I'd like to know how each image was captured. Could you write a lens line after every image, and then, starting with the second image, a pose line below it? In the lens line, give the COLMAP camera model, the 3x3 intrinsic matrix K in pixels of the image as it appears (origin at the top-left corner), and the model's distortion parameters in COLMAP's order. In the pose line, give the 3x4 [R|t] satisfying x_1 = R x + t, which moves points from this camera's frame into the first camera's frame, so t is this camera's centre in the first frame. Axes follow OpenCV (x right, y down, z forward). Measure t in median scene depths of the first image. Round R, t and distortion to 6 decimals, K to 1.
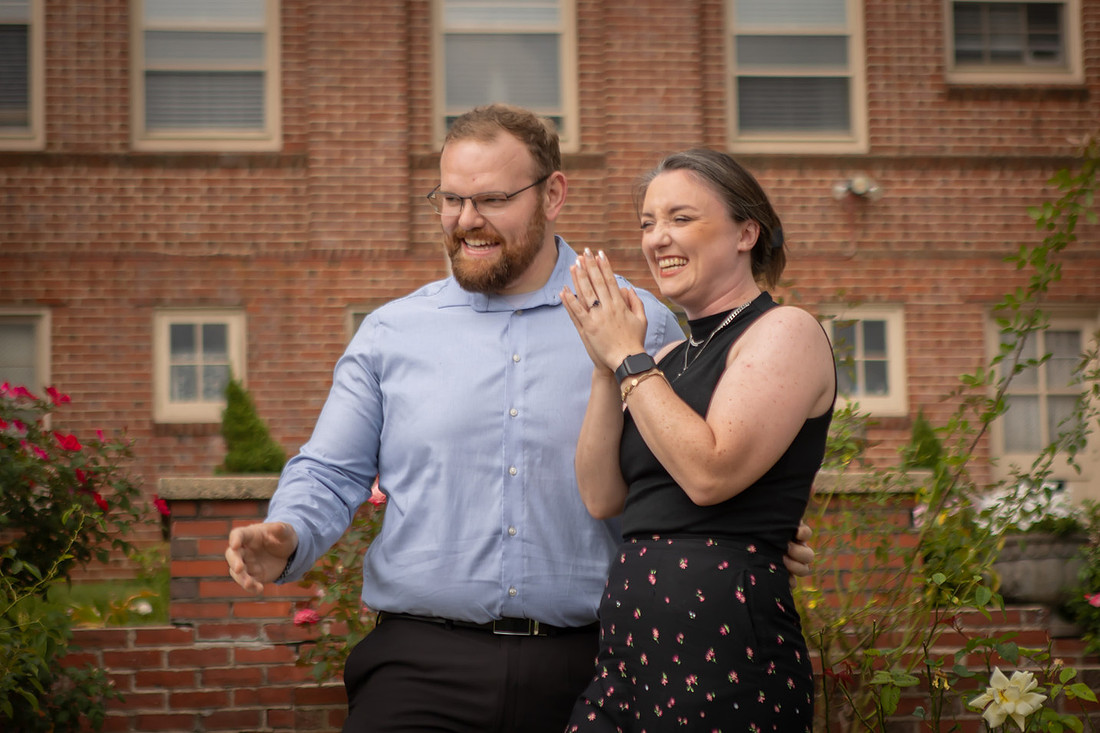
lens RADIAL K [[3112.2, 0, 567.1], [0, 3112.2, 298.8], [0, 0, 1]] dist [0.213321, 0.000000]
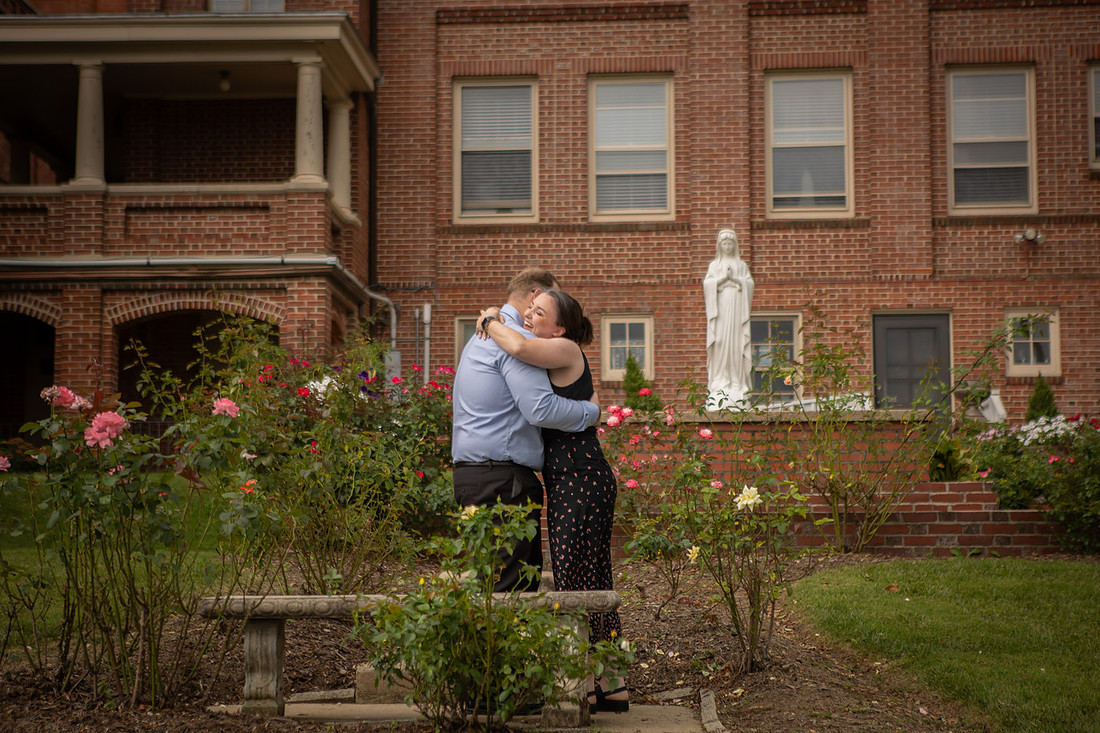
lens RADIAL K [[2088.5, 0, 544.8], [0, 2088.5, 336.4], [0, 0, 1]] dist [0.210689, 0.000000]
pose [[0.981190, -0.006263, -0.192943, 0.057459], [0.010138, 0.999766, 0.019105, -0.006914], [0.192778, -0.020702, 0.981024, -0.128560]]
